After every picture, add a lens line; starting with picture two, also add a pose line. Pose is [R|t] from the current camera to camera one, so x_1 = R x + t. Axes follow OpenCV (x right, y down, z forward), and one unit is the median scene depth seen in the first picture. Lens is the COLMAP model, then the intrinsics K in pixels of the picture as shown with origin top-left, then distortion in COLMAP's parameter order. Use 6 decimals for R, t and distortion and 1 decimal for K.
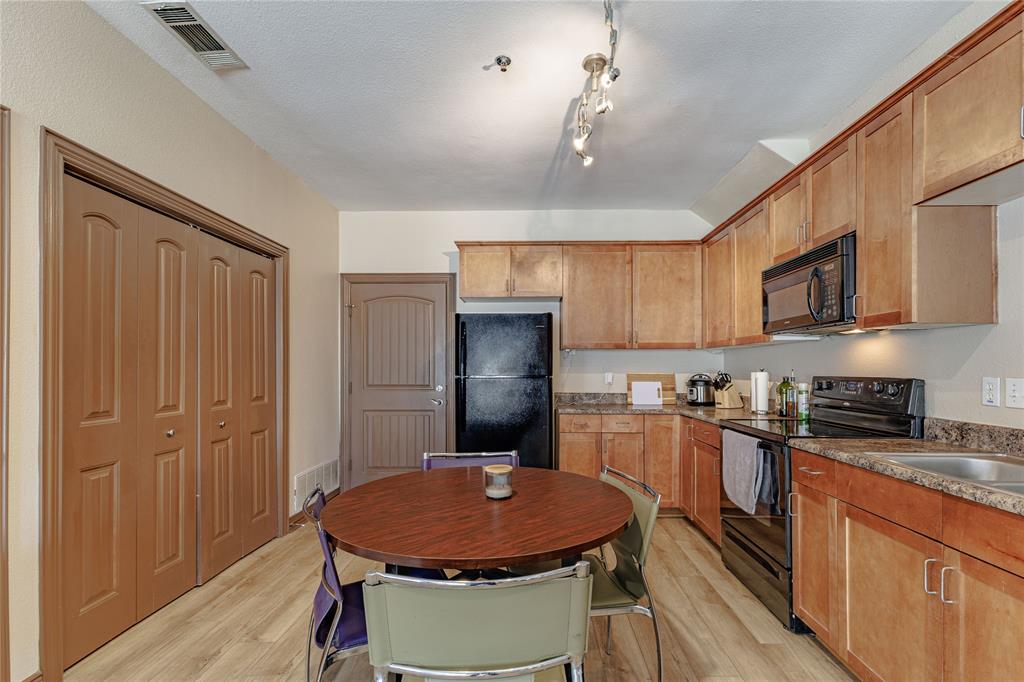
lens RADIAL K [[457.2, 0, 529.1], [0, 457.2, 367.8], [0, 0, 1]] dist [0.001880, -0.000048]
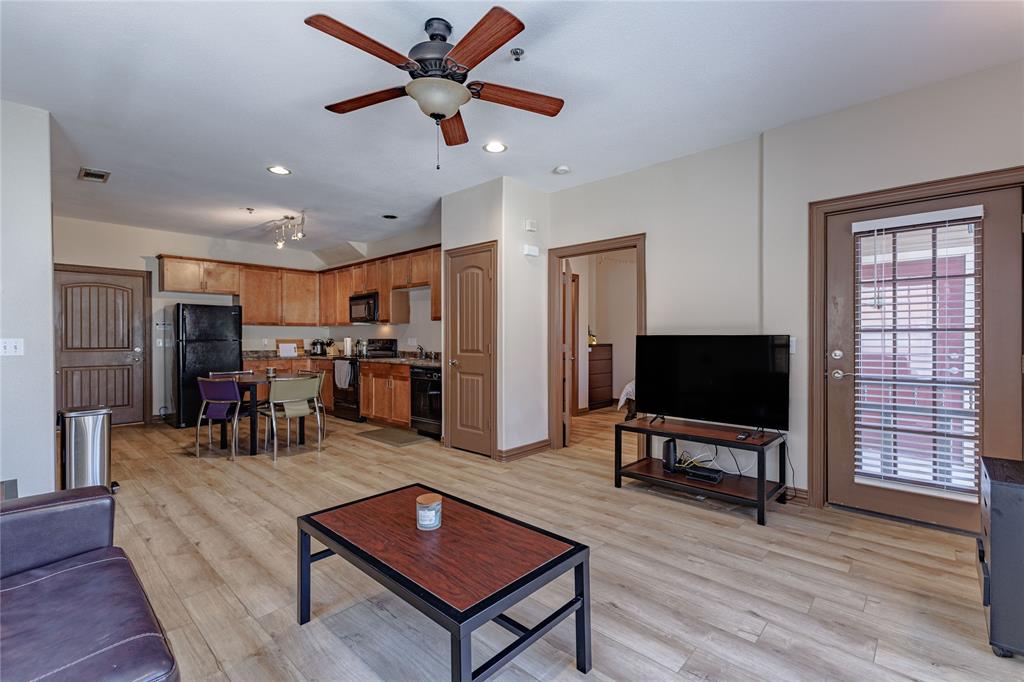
lens RADIAL K [[457.2, 0, 516.8], [0, 457.2, 341.7], [0, 0, 1]] dist [0.001880, -0.000048]
pose [[0.669760, -0.006743, 0.742547, -0.551884], [0.000711, 0.999964, 0.008439, 0.009536], [-0.742577, -0.005124, 0.669741, -1.018033]]
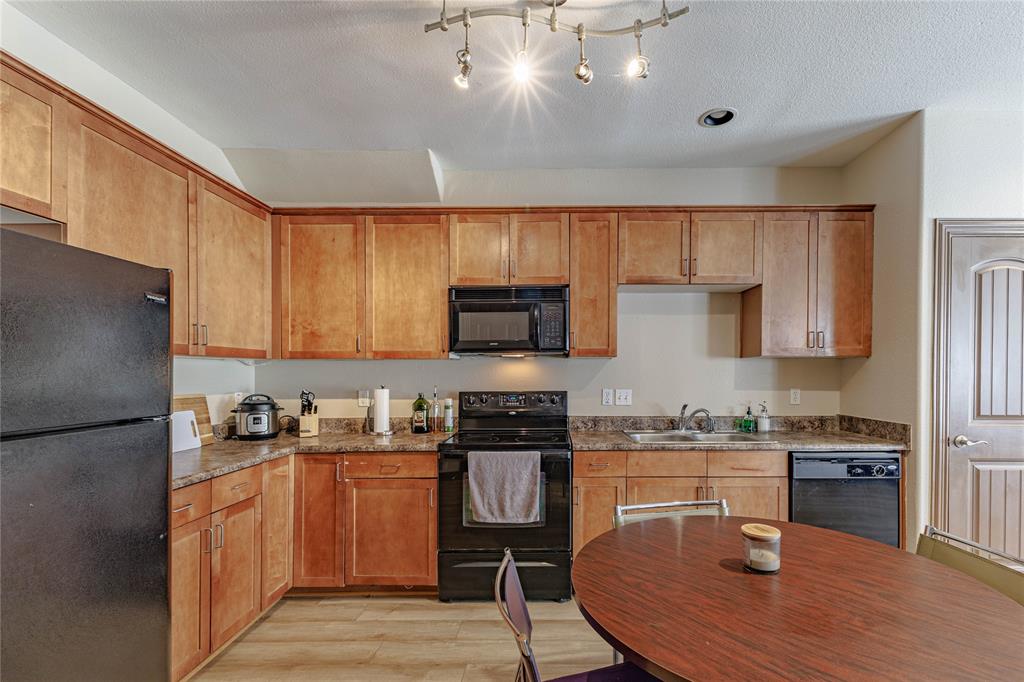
lens RADIAL K [[457.2, 0, 541.2], [0, 457.2, 376.0], [0, 0, 1]] dist [0.001880, -0.000048]
pose [[-0.001981, -0.006173, 0.999979, -0.372515], [0.001788, 0.999979, 0.006176, -0.020171], [-0.999996, 0.001800, -0.001970, 0.616754]]
